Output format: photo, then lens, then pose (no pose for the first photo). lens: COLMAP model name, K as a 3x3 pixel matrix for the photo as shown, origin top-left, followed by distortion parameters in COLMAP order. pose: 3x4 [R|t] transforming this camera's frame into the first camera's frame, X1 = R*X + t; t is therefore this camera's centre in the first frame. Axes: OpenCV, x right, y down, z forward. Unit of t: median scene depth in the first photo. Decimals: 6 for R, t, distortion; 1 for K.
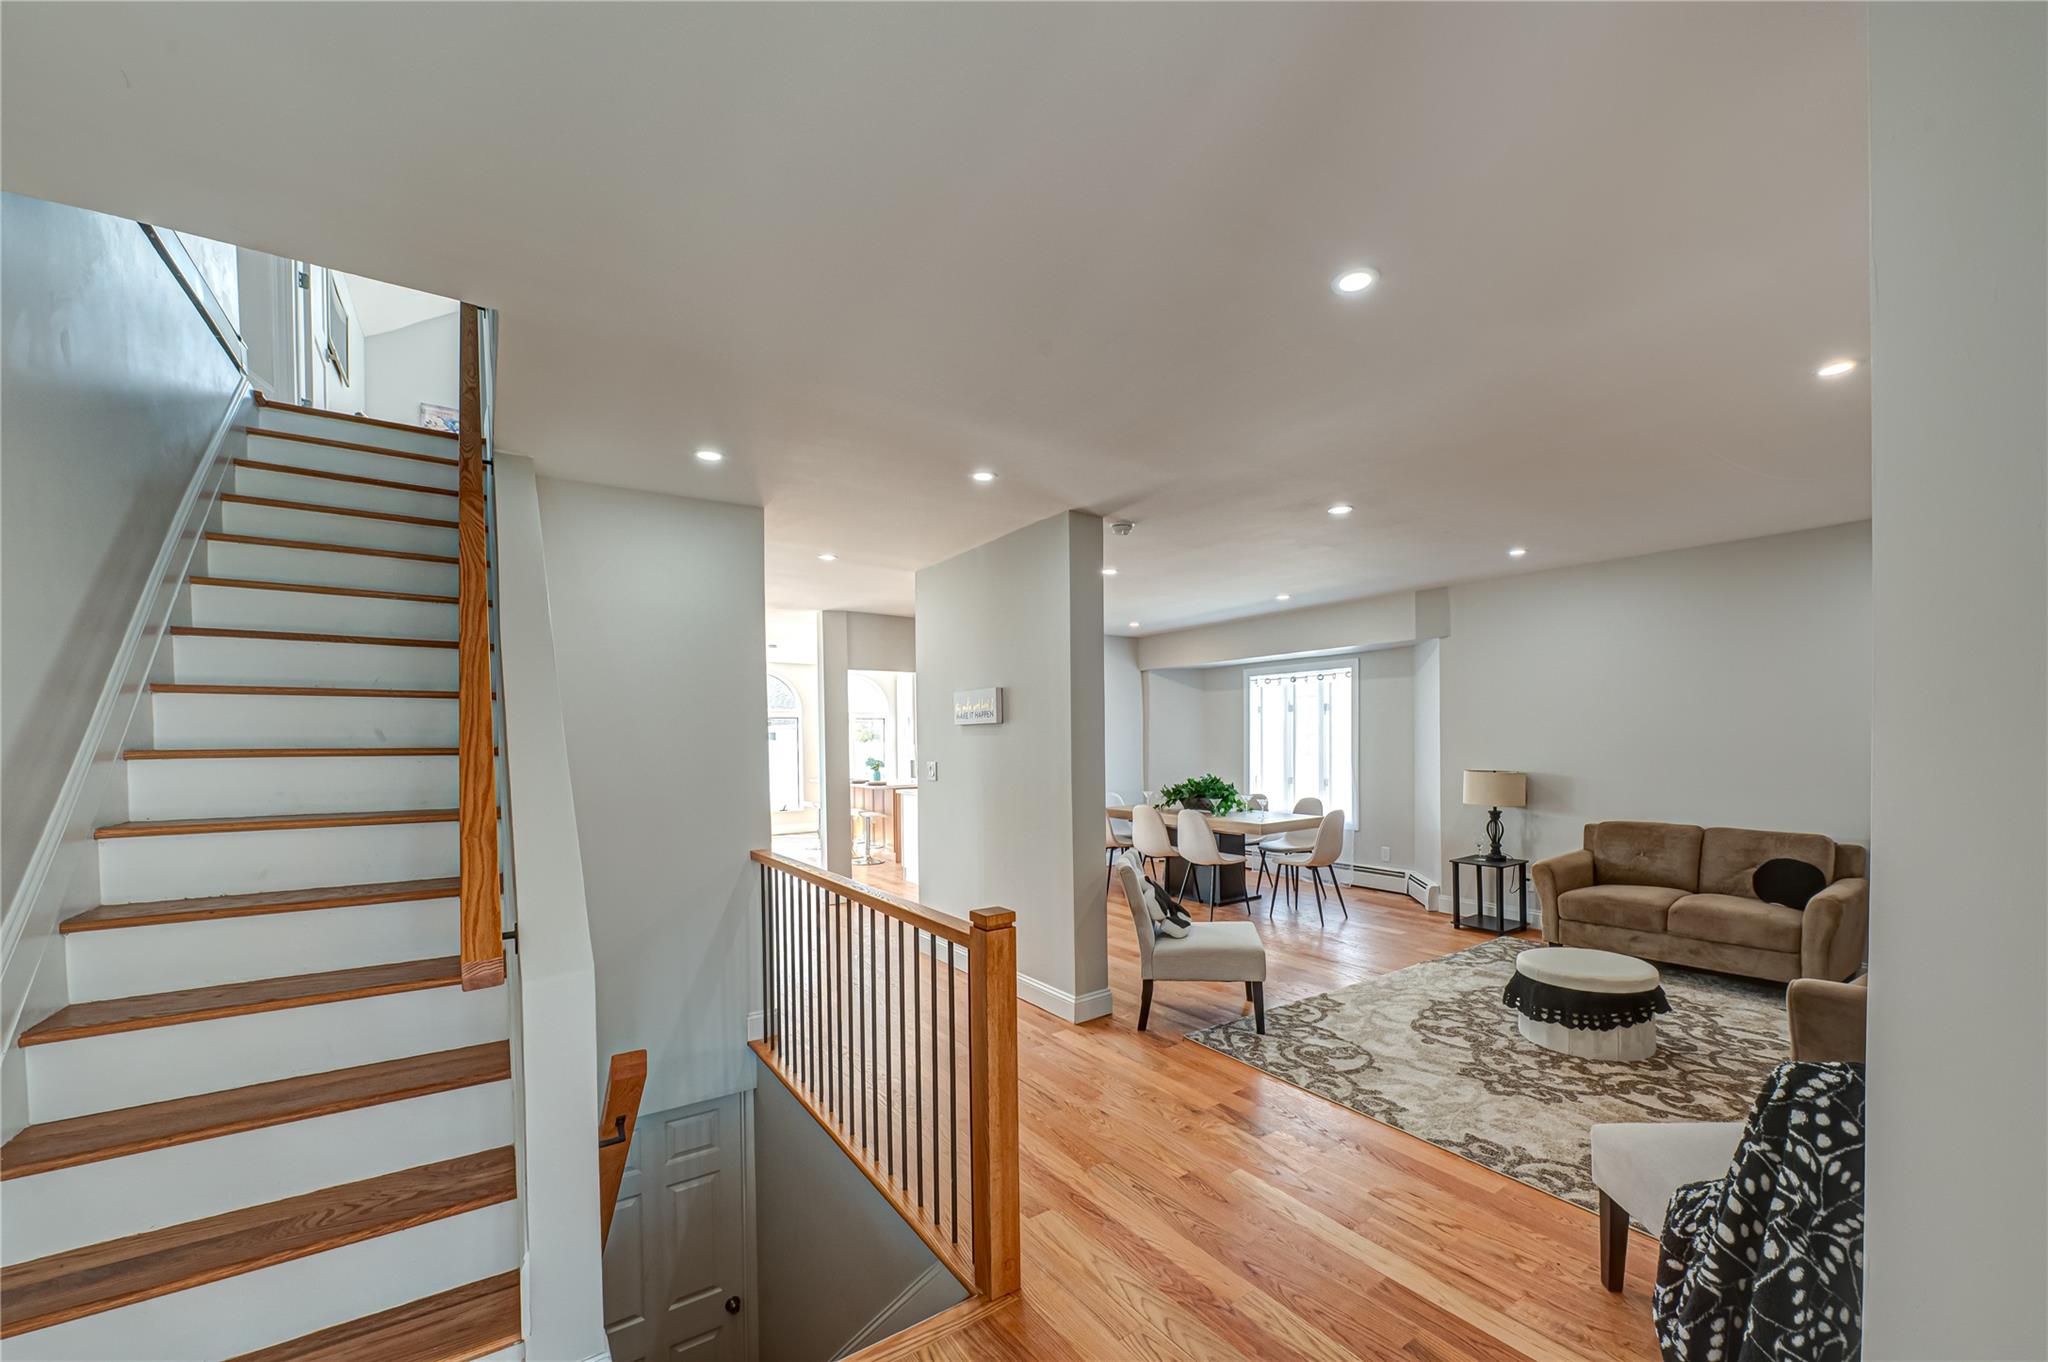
lens RADIAL K [[801.8, 0, 1074.3], [0, 801.8, 750.5], [0, 0, 1]] dist [-0.001518, -0.000172]
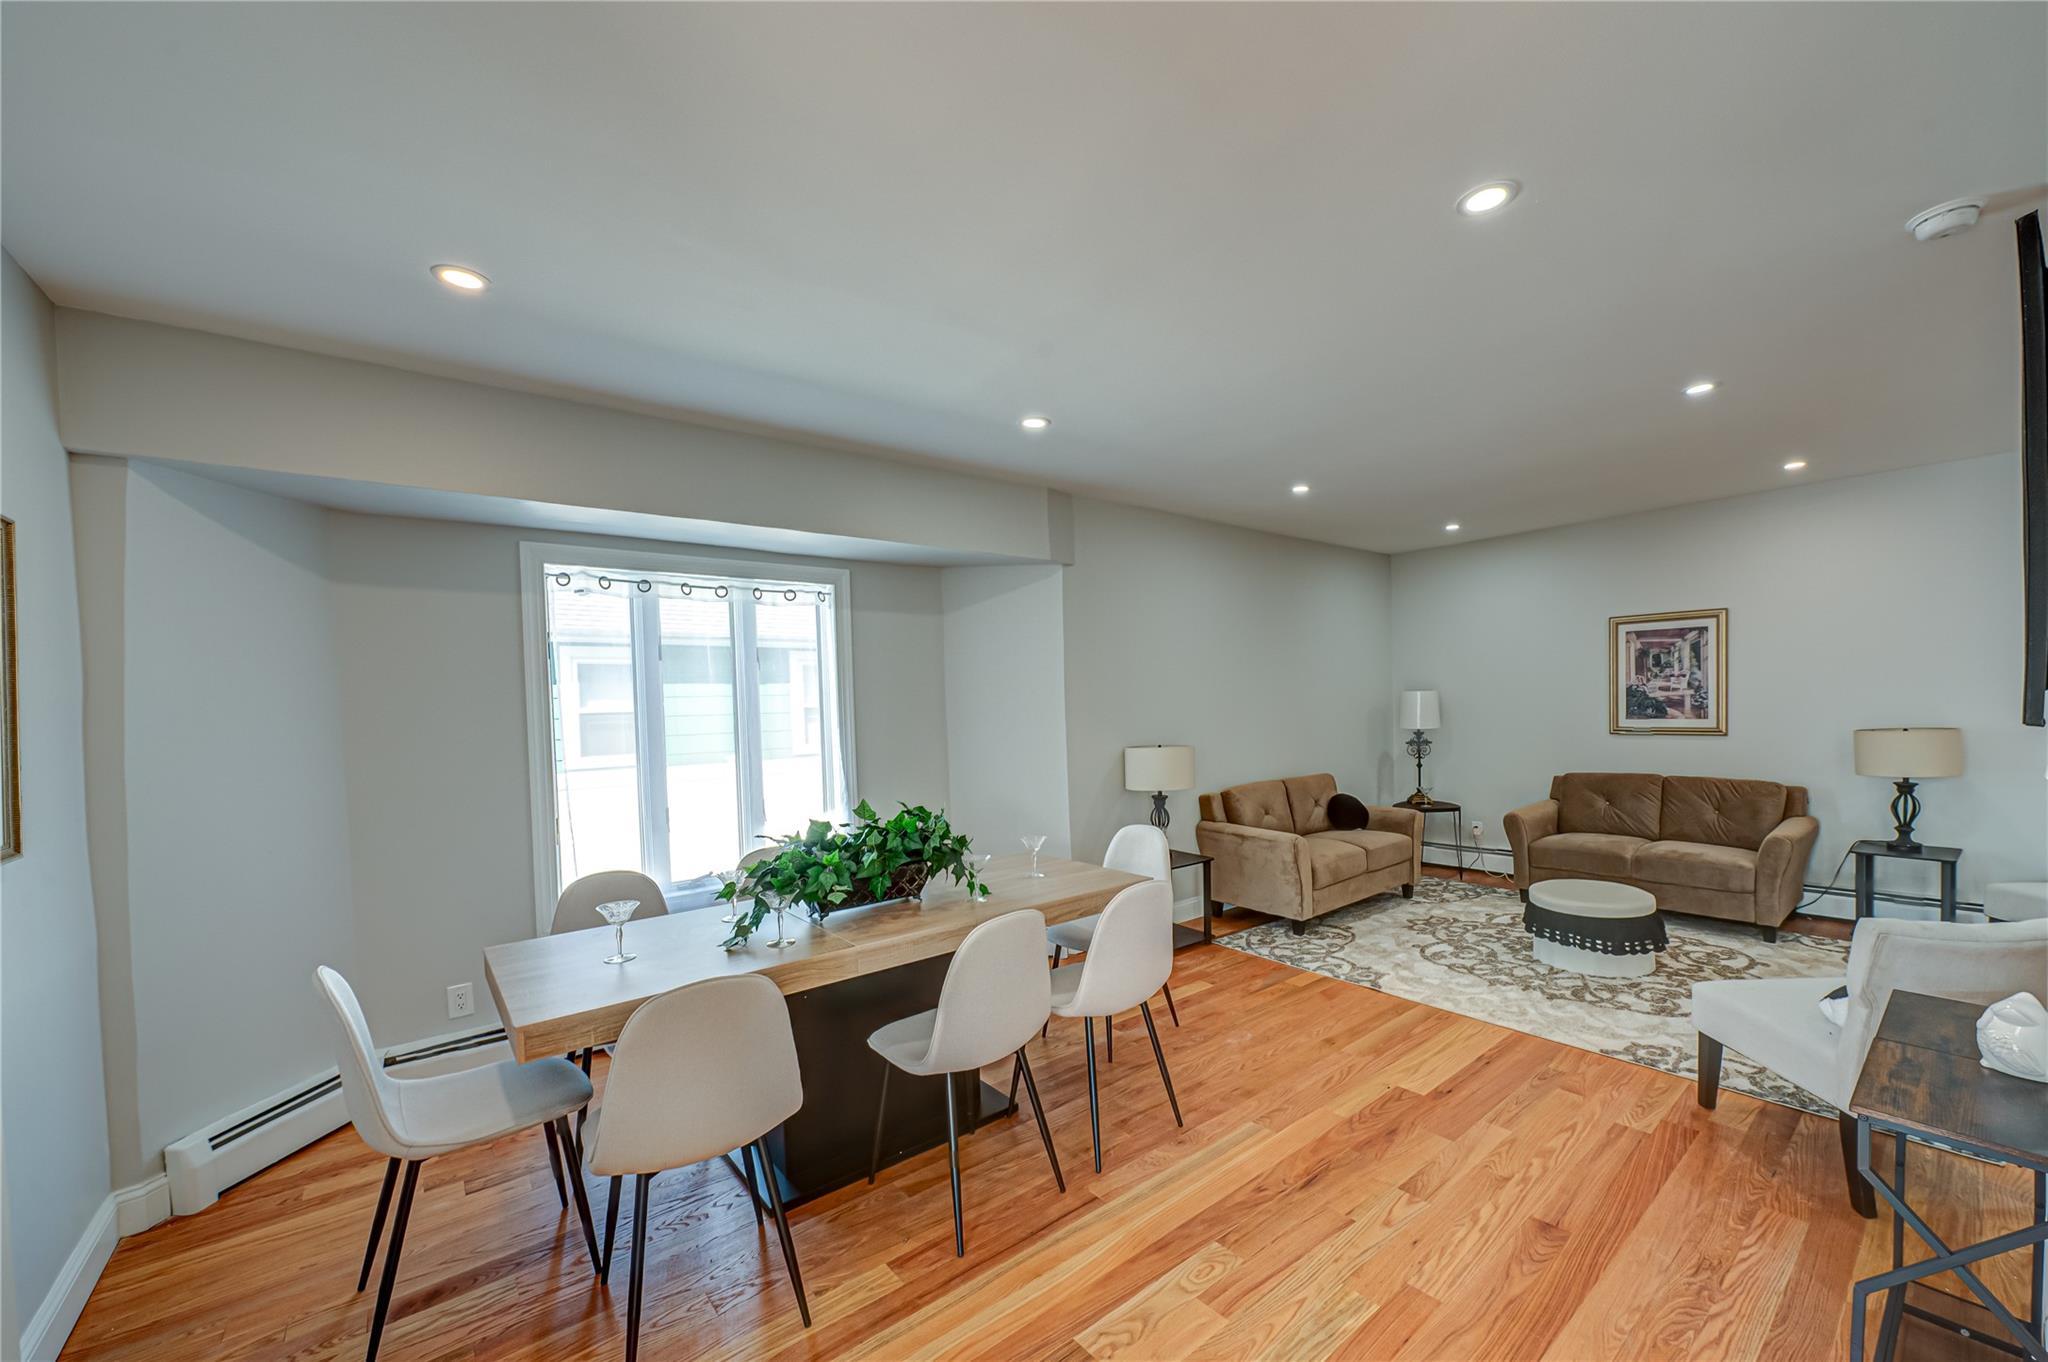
lens RADIAL K [[805.7, 0, 1073.6], [0, 805.7, 735.7], [0, 0, 1]] dist [-0.008541, -0.000205]
pose [[-0.071186, -0.031973, 0.996951, -0.268042], [0.046240, 0.998306, 0.035318, -0.017388], [-0.996391, 0.048613, -0.069587, 1.134960]]
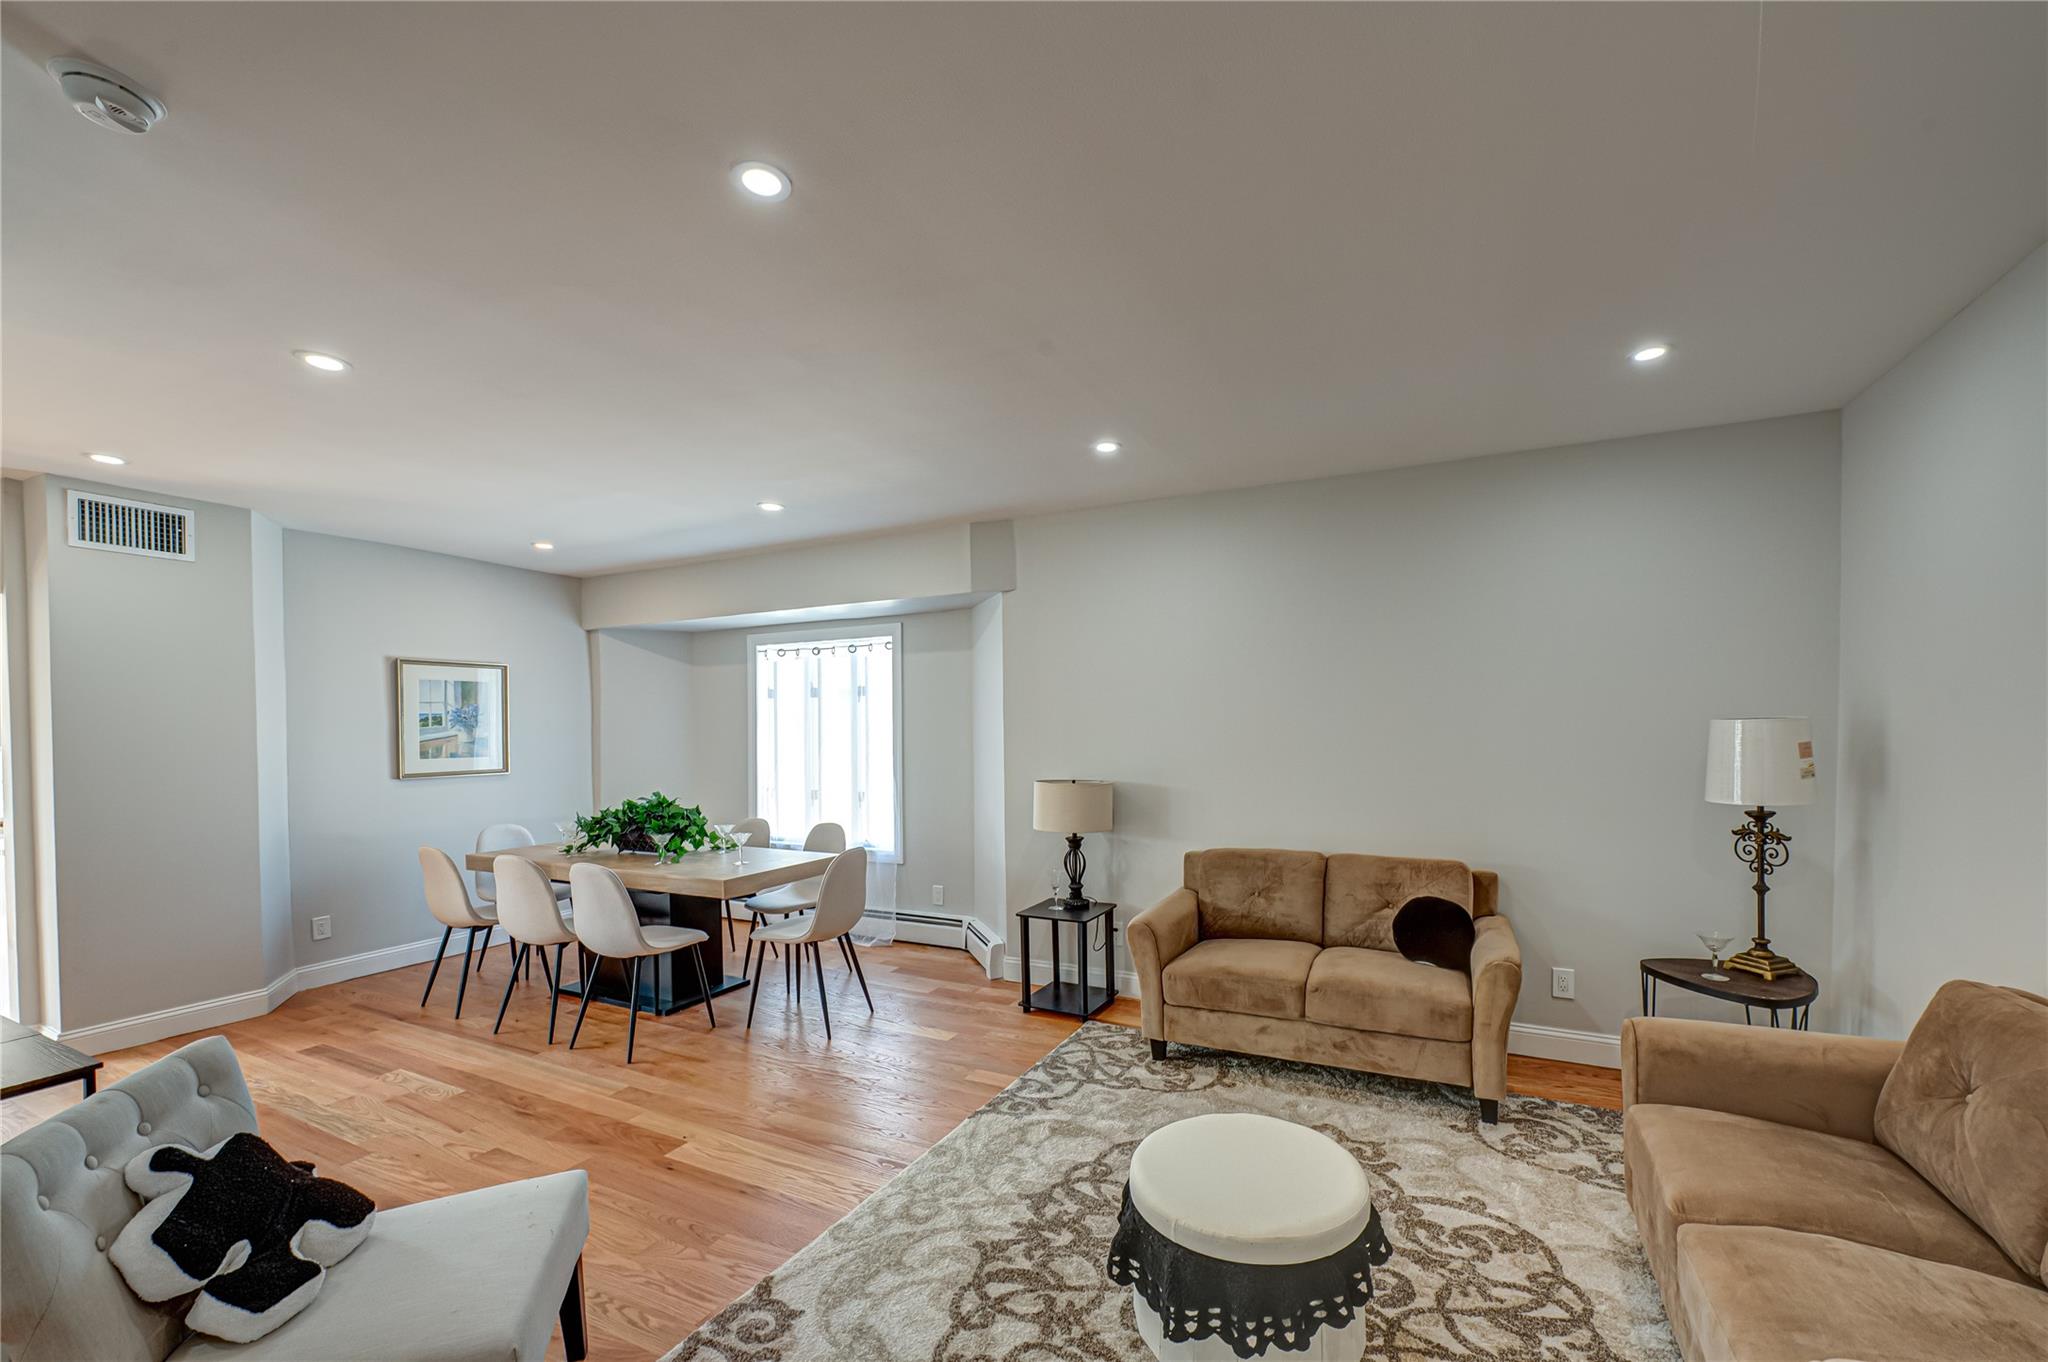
lens RADIAL K [[805.7, 0, 1073.6], [0, 805.7, 735.7], [0, 0, 1]] dist [-0.008541, -0.000205]
pose [[0.877910, 0.001285, 0.478823, 0.184773], [0.006324, 0.999878, -0.014279, -0.003837], [-0.478783, 0.015564, 0.877795, 0.377036]]
